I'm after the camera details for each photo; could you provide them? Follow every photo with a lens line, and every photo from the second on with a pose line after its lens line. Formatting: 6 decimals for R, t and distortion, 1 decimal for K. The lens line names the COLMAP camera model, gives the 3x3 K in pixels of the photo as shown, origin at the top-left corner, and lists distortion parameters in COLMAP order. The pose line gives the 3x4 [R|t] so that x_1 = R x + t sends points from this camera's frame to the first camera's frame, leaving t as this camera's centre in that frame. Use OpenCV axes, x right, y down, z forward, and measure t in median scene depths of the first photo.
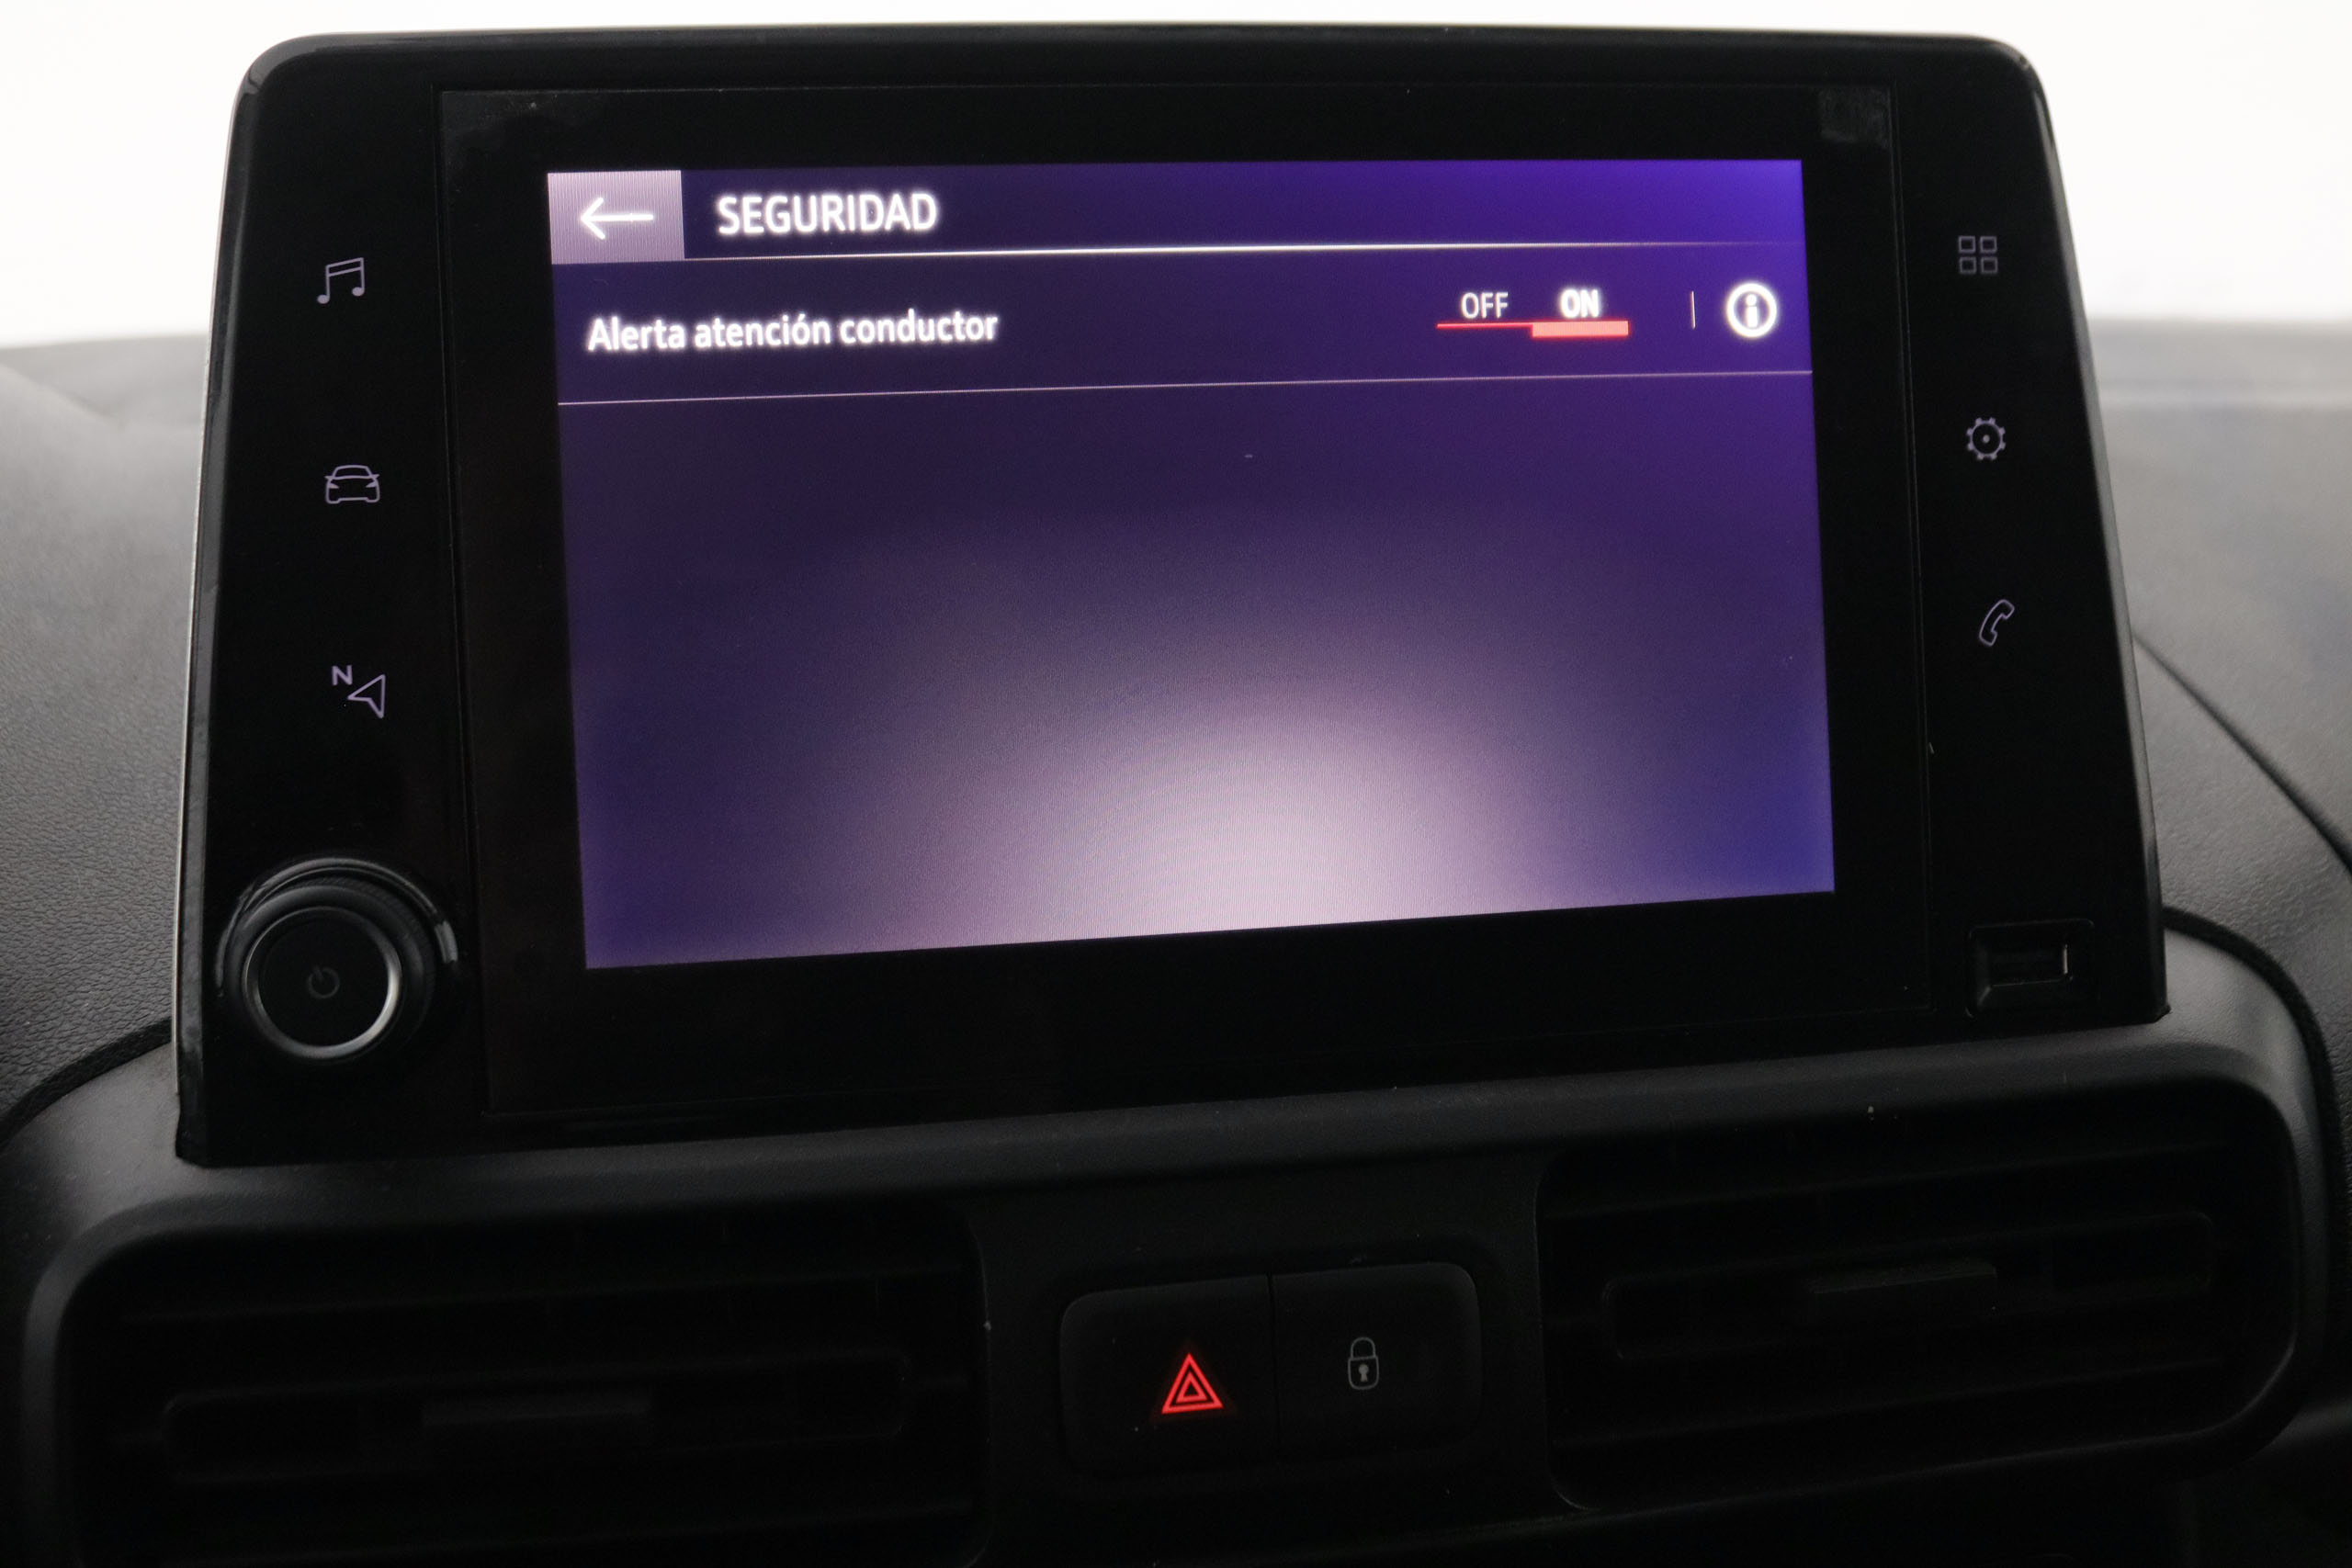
lens RADIAL K [[2794.6, 0, 1026.6], [0, 2794.6, 849.0], [0, 0, 1]] dist [-0.108055, 0.000000]
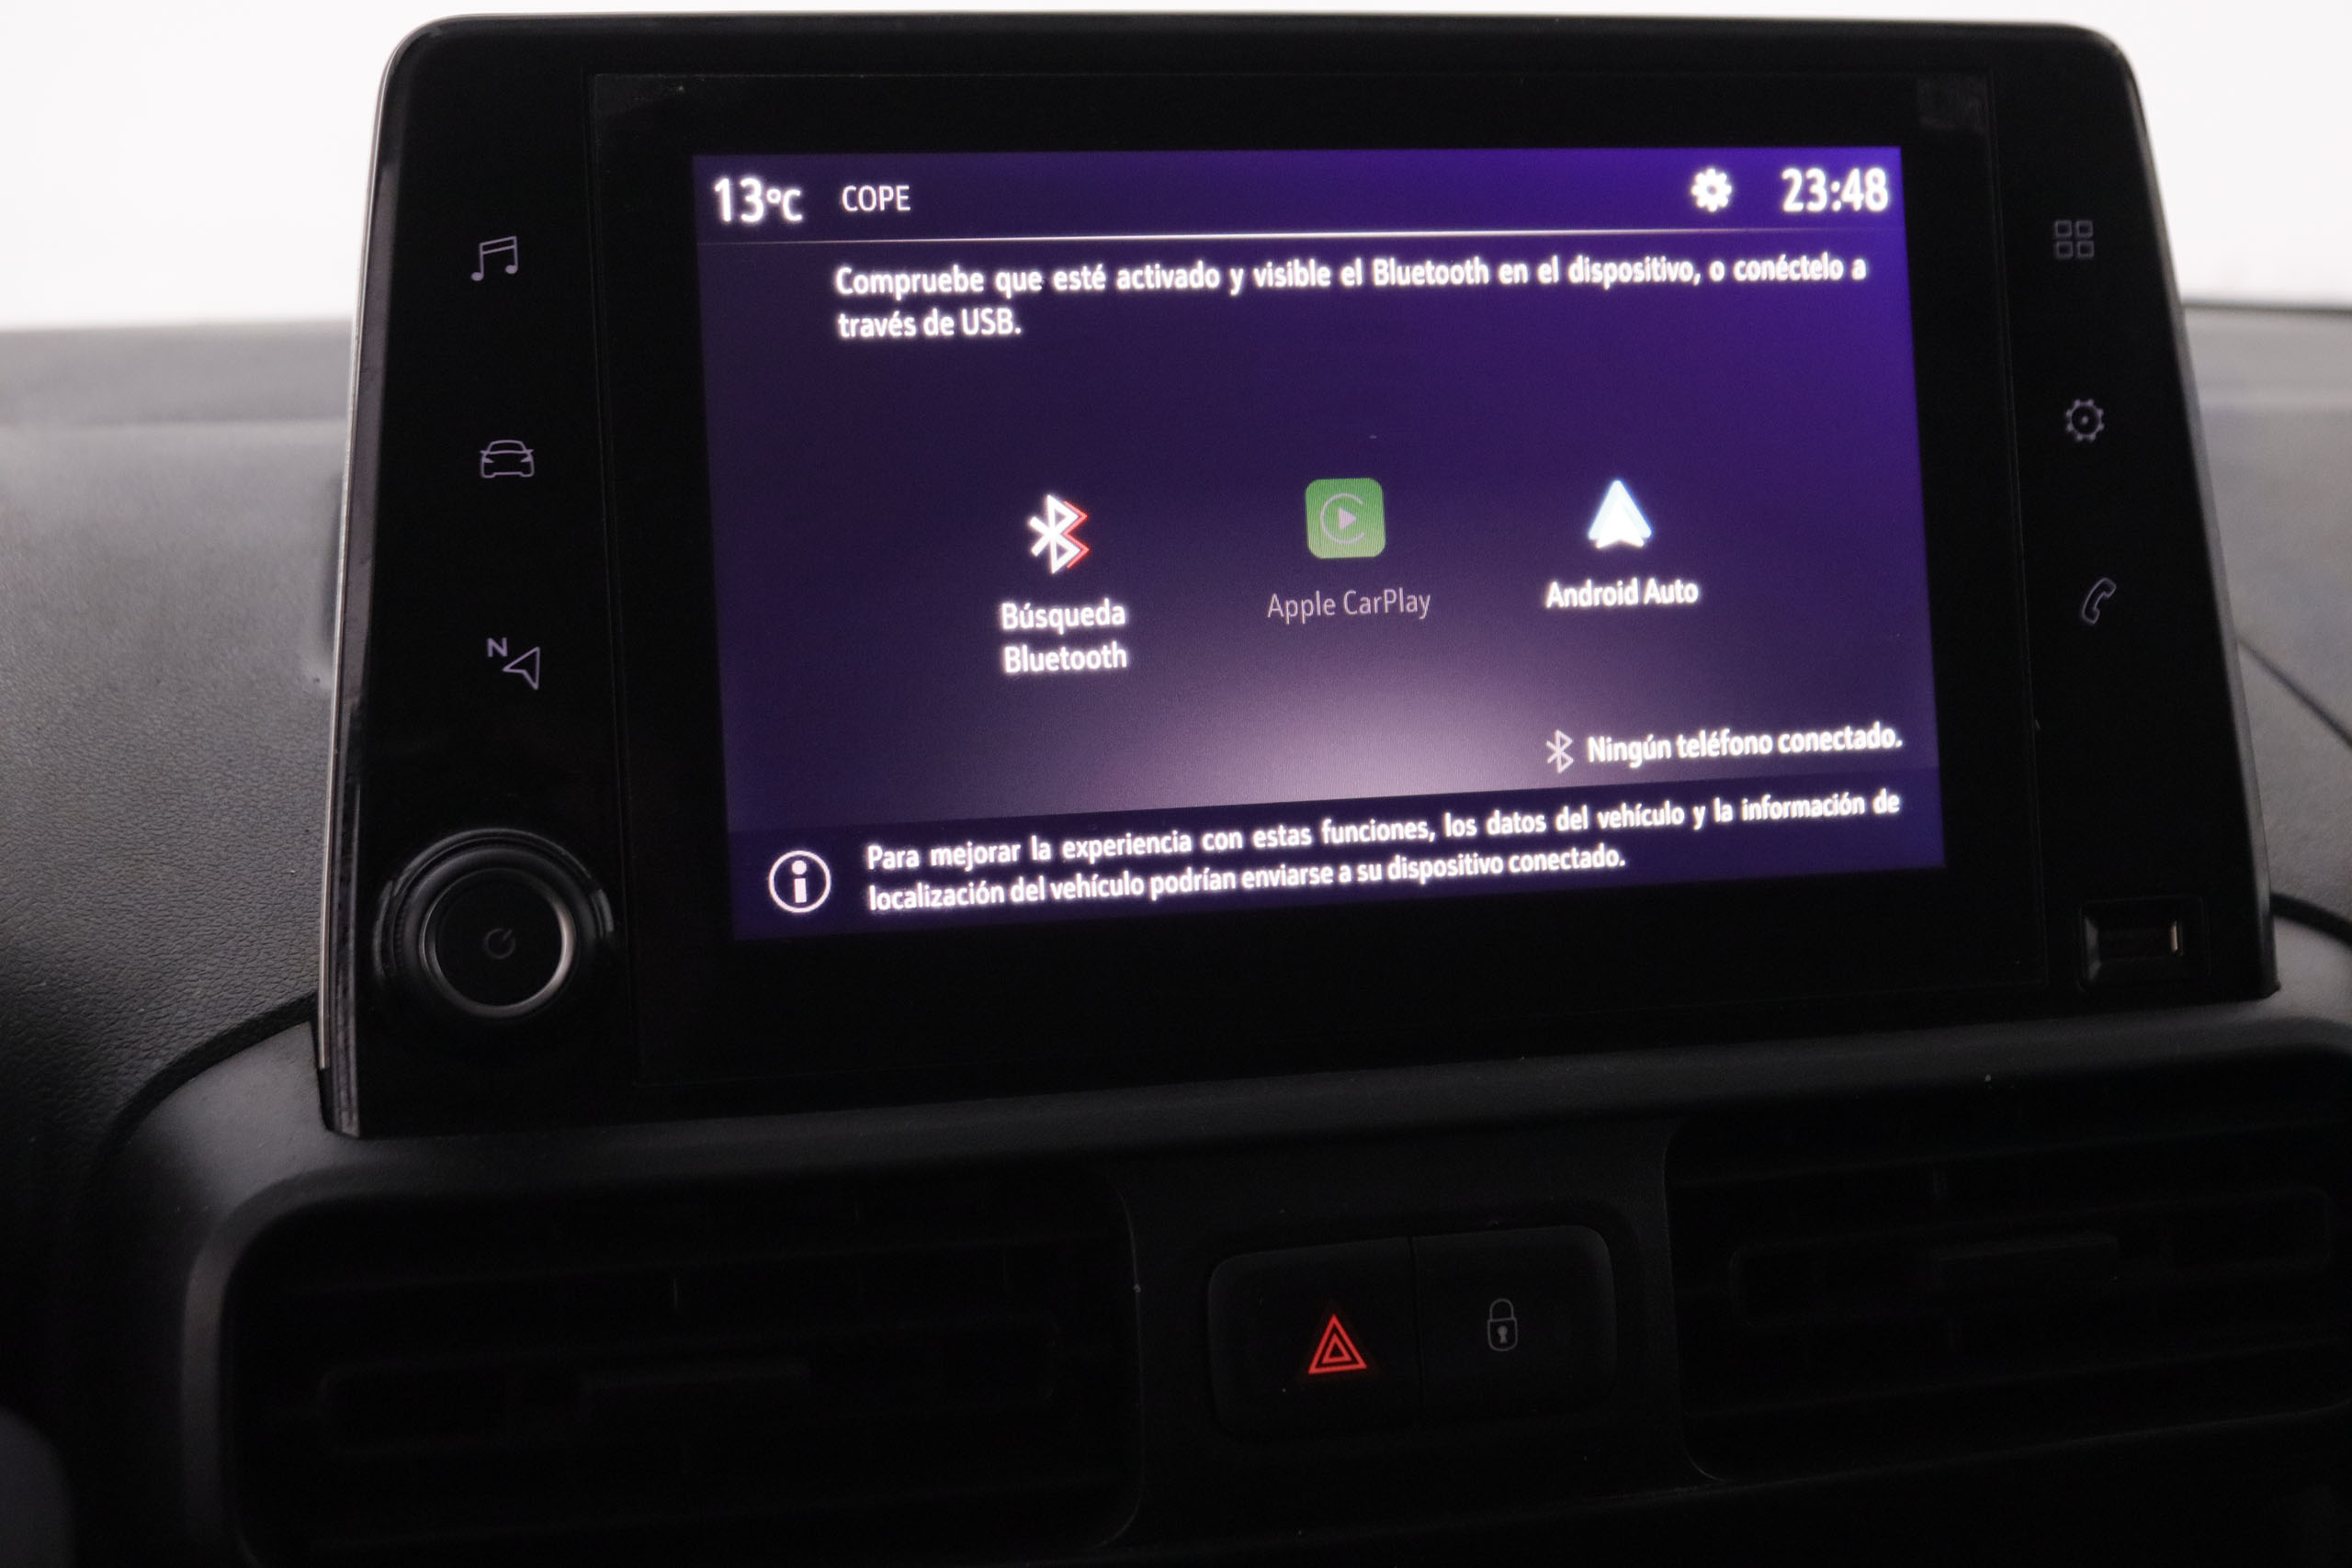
lens RADIAL K [[3392.3, 0, 1181.6], [0, 3392.3, 781.3], [0, 0, 1]] dist [-0.091026, 0.000000]
pose [[0.997157, -0.007479, 0.074980, -0.084696], [0.011458, 0.998541, -0.052772, 0.050121], [-0.074476, 0.053481, 0.995788, -0.223460]]
